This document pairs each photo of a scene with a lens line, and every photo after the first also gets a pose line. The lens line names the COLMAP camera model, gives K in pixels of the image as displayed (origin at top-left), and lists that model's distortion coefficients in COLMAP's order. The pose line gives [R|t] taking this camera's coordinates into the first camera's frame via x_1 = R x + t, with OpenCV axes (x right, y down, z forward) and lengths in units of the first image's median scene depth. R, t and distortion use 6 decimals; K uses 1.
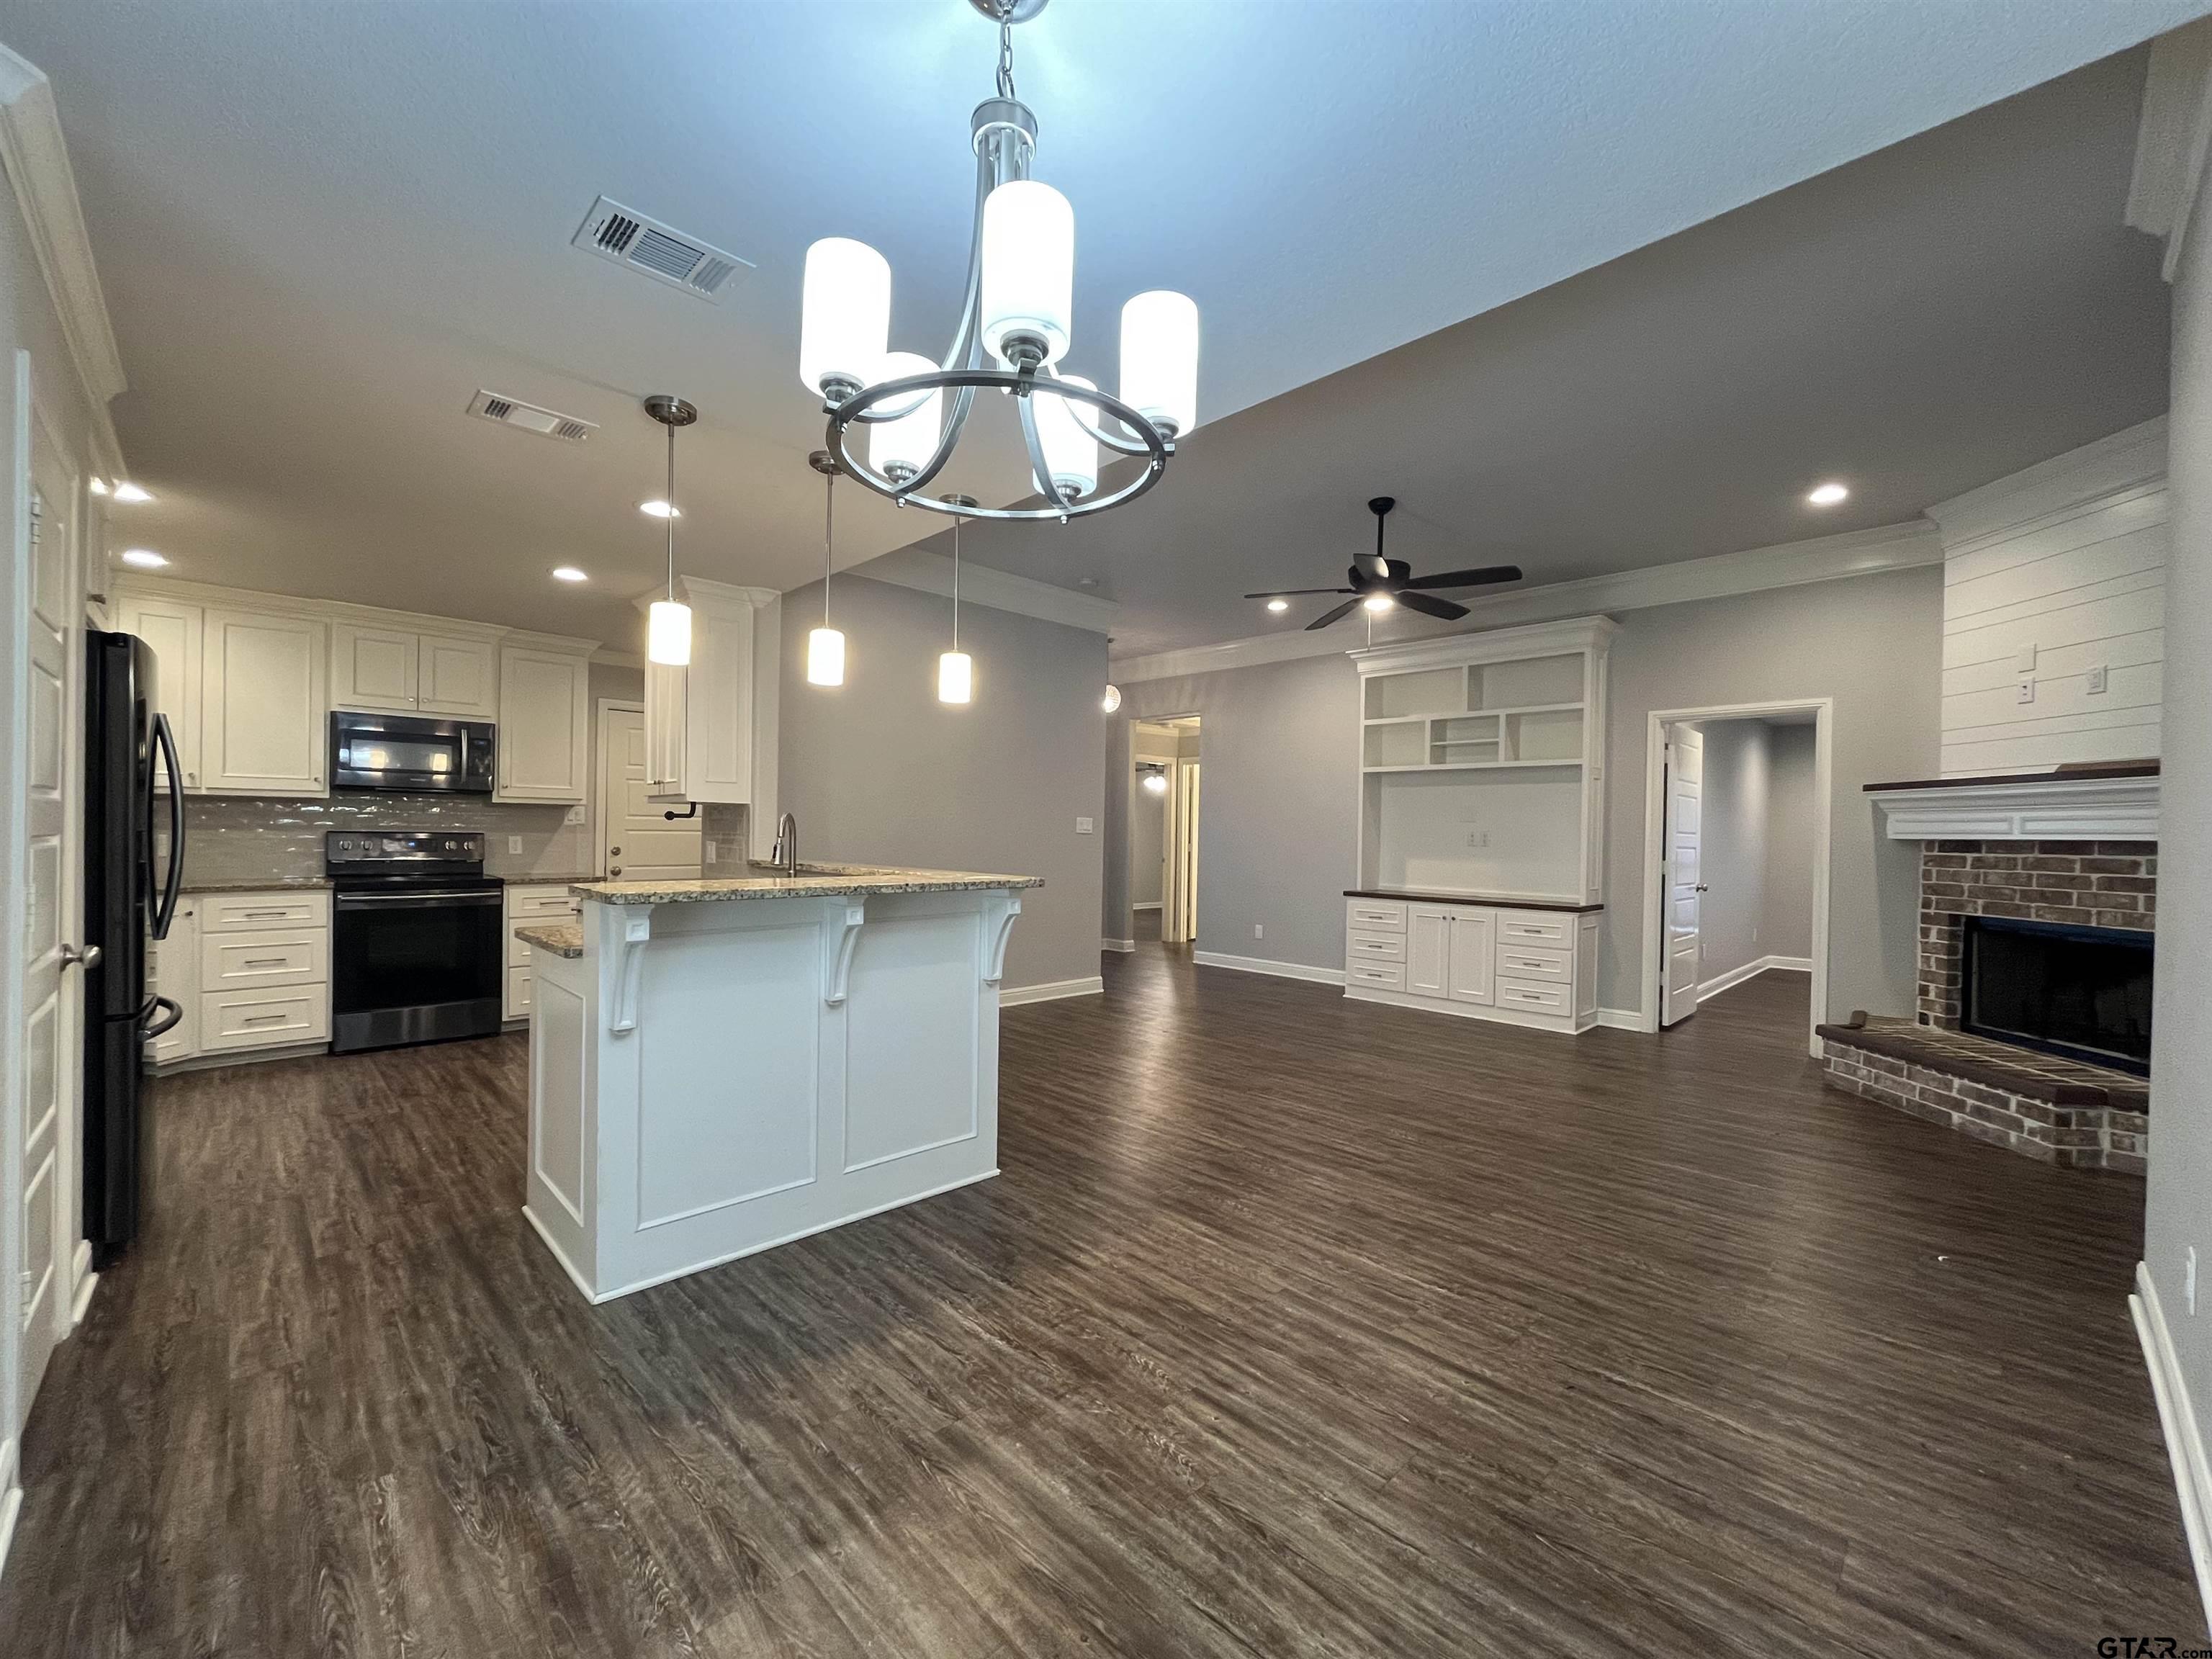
lens RADIAL K [[900.9, 0, 1103.0], [0, 900.9, 832.9], [0, 0, 1]] dist [-0.001355, 0.000562]
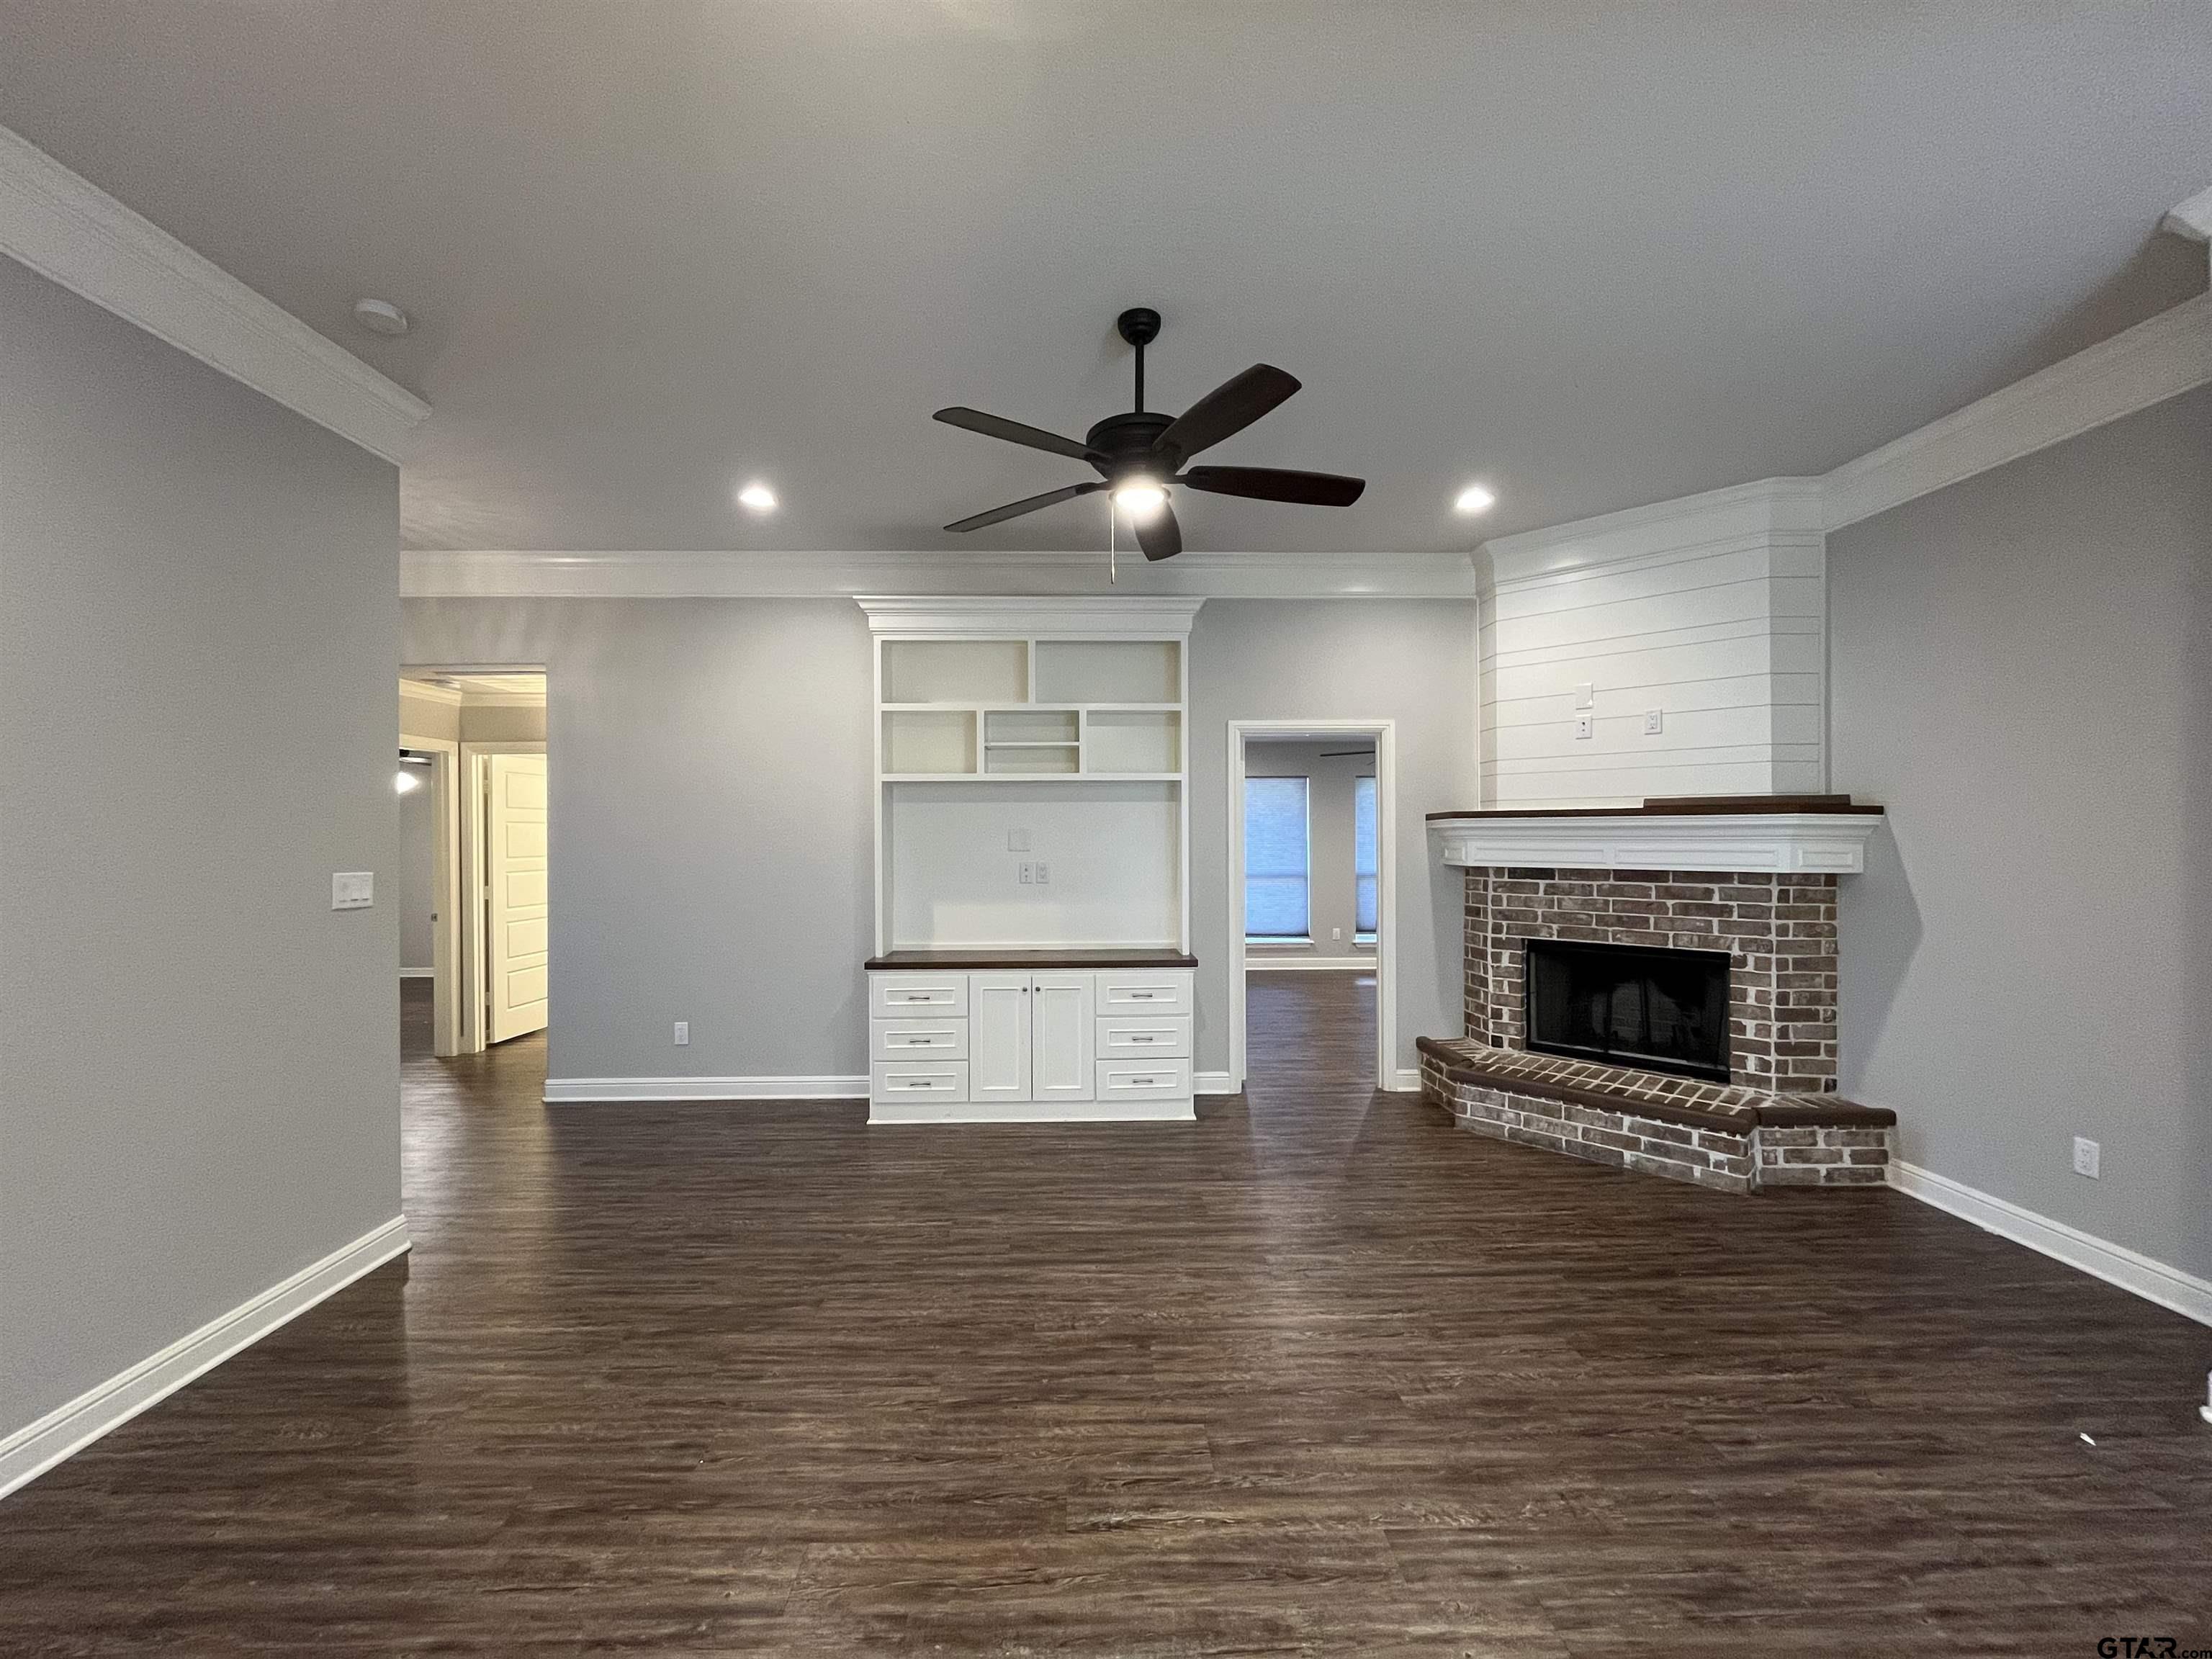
lens RADIAL K [[900.9, 0, 1108.8], [0, 900.9, 836.7], [0, 0, 1]] dist [-0.001355, 0.000562]
pose [[0.682009, -0.023963, 0.730951, -0.130959], [0.017875, 0.999711, 0.016095, -0.050831], [-0.731125, 0.002089, 0.682240, 0.631213]]
